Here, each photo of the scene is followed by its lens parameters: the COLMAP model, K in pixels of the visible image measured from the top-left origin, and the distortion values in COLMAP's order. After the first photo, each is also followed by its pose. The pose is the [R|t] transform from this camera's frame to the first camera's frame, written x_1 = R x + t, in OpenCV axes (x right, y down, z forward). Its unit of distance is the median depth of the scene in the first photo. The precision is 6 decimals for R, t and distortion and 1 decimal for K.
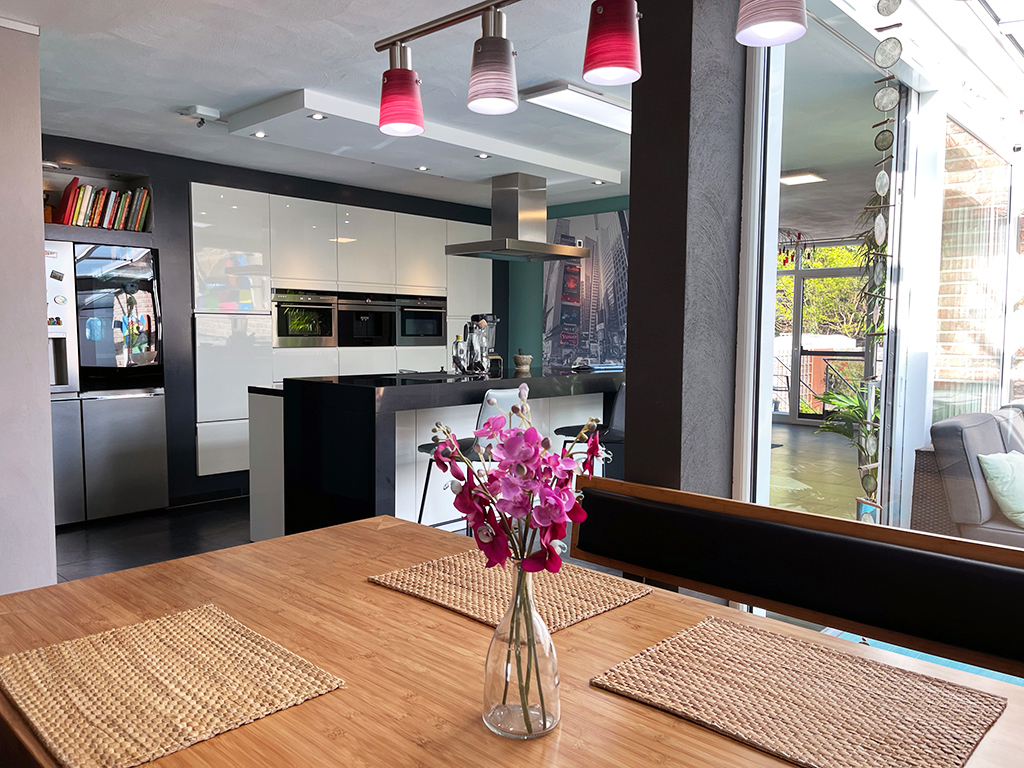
lens RADIAL K [[773.8, 0, 510.9], [0, 773.8, 388.8], [0, 0, 1]] dist [0.042322, -0.052778]
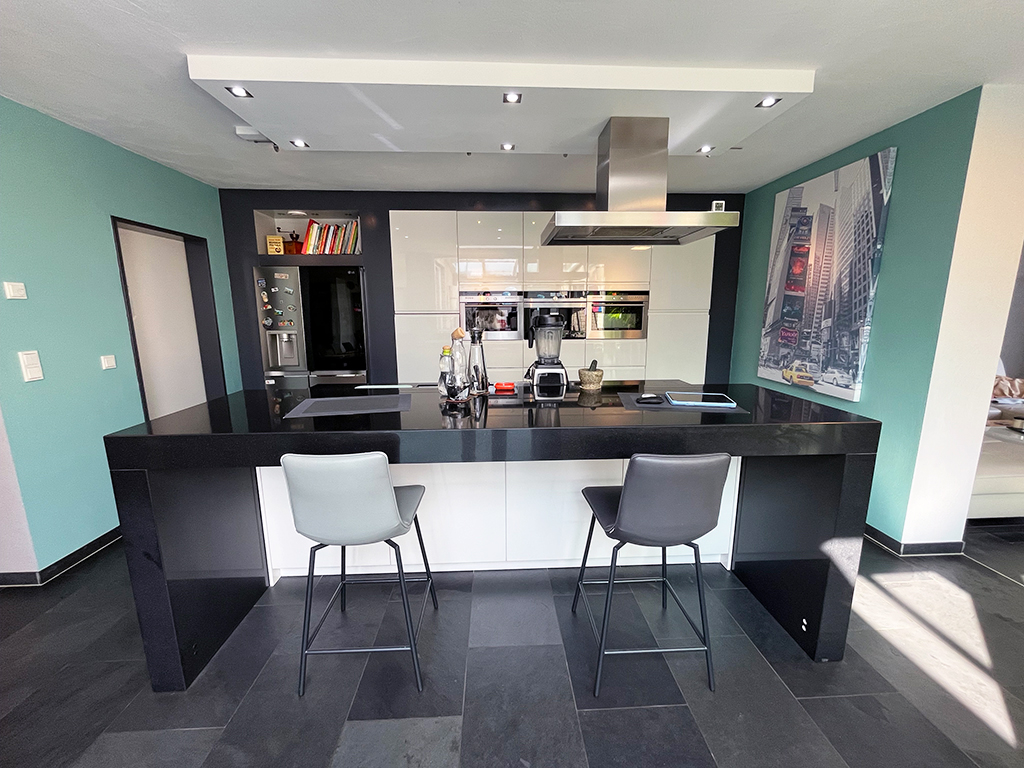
lens RADIAL K [[413.5, 0, 512.5], [0, 413.5, 380.4], [0, 0, 1]] dist [-0.006115, 0.000591]
pose [[0.715626, 0.109354, -0.689870, 0.176159], [-0.043927, 0.992759, 0.111800, -0.054943], [0.697101, -0.049703, 0.715248, 0.481982]]
